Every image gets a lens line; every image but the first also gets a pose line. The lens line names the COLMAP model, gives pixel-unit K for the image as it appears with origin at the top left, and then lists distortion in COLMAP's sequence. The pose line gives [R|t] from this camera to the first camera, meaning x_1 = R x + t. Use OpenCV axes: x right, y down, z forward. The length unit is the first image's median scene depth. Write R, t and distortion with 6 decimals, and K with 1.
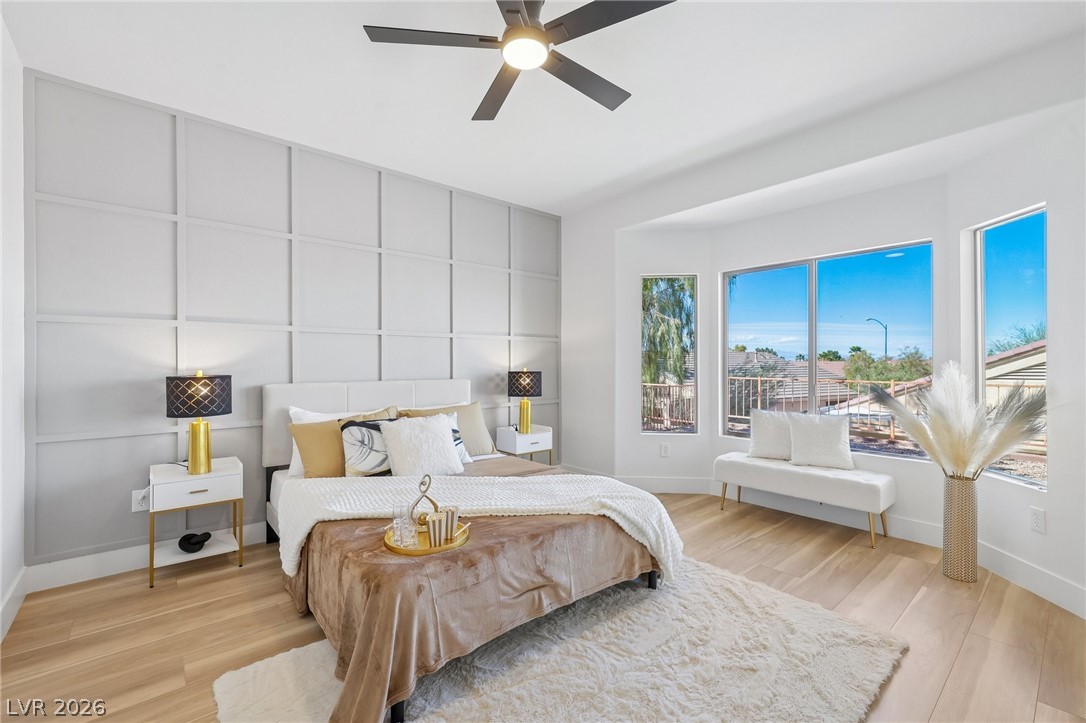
lens RADIAL K [[454.1, 0, 541.8], [0, 454.1, 360.4], [0, 0, 1]] dist [-0.002544, -0.000132]
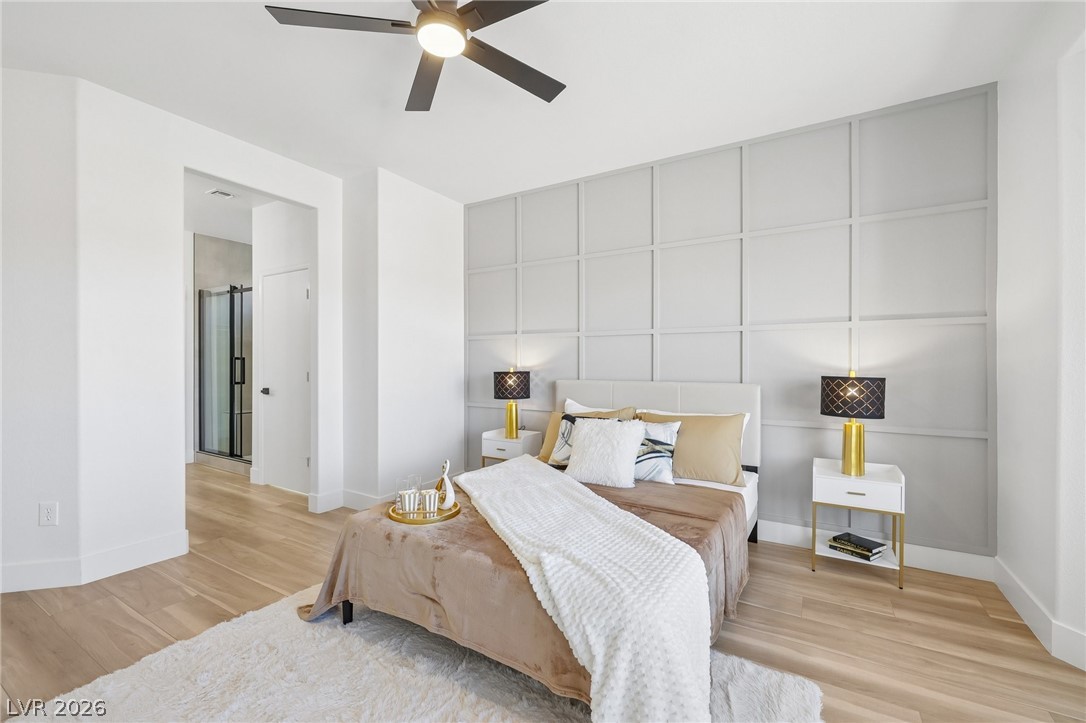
lens RADIAL K [[481.6, 0, 541.8], [0, 481.6, 364.3], [0, 0, 1]] dist [-0.001304, -0.000074]
pose [[0.299281, 0.003425, -0.954159, 0.473823], [0.003254, 0.999984, 0.004610, 0.002436], [0.954159, -0.004485, 0.299265, 0.390848]]
